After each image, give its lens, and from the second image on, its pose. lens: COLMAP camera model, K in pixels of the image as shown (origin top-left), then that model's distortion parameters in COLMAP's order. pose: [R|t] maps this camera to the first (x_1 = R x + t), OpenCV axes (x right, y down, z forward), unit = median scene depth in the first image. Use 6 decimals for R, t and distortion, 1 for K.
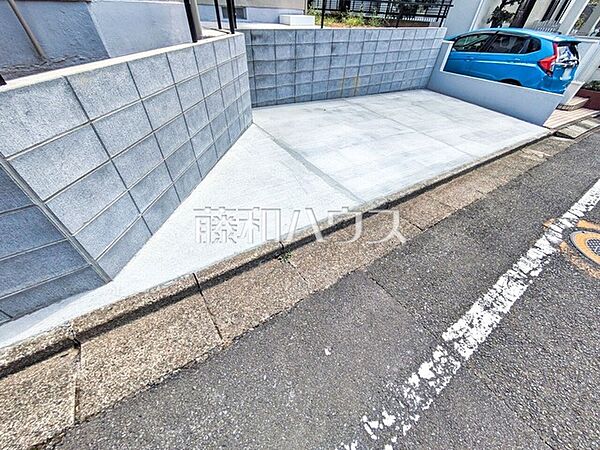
lens RADIAL K [[239.5, 0, 299.4], [0, 239.5, 225.0], [0, 0, 1]] dist [-0.004388, -0.000305]
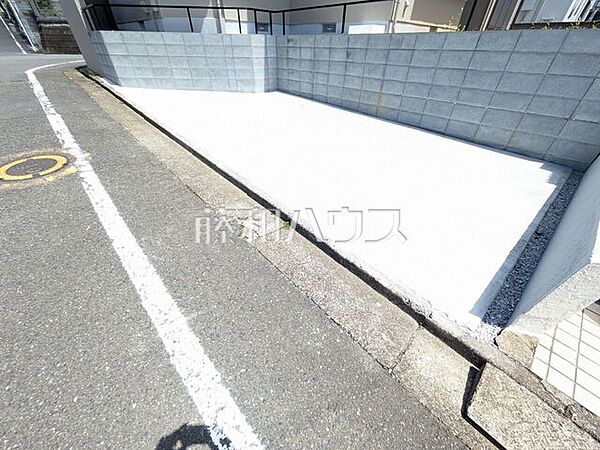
lens RADIAL K [[238.4, 0, 299.4], [0, 238.4, 225.8], [0, 0, 1]] dist [0.000260, 0.000009]
pose [[0.165389, 0.574030, -0.801957, 1.243800], [-0.670689, 0.661639, 0.335275, -0.461874], [0.723064, 0.482413, 0.494424, 0.701012]]
